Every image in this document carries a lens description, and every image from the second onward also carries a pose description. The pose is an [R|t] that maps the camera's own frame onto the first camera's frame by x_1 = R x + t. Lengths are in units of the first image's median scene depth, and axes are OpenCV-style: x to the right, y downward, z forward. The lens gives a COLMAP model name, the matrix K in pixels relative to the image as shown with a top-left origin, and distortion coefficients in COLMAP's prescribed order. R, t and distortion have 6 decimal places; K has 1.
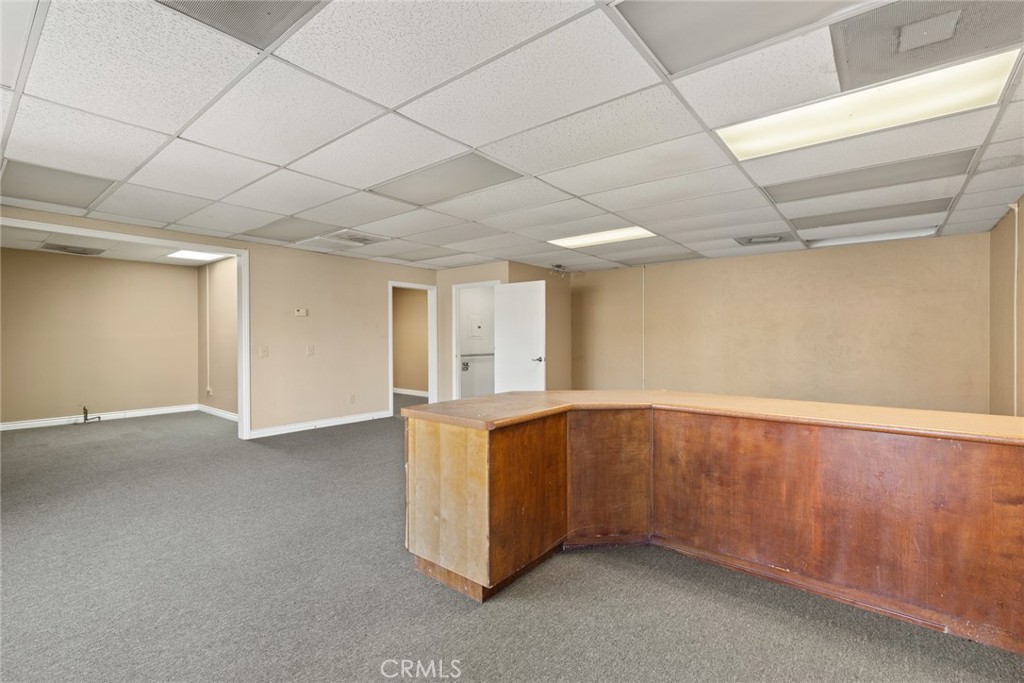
lens RADIAL K [[459.5, 0, 512.9], [0, 459.5, 339.6], [0, 0, 1]] dist [-0.000227, 0.000006]
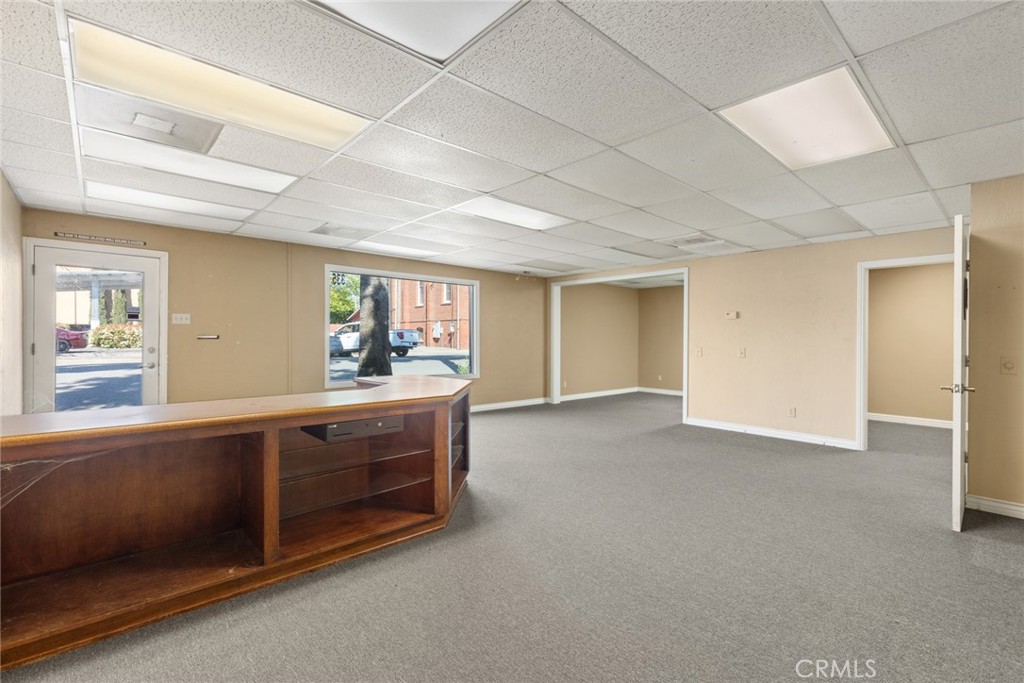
lens RADIAL K [[459.5, 0, 512.9], [0, 459.5, 339.6], [0, 0, 1]] dist [-0.000227, 0.000006]
pose [[-0.148262, 0.006728, -0.988925, 0.541797], [-0.002822, 0.999970, 0.007226, -0.010219], [0.988944, 0.003862, -0.148239, 0.586123]]
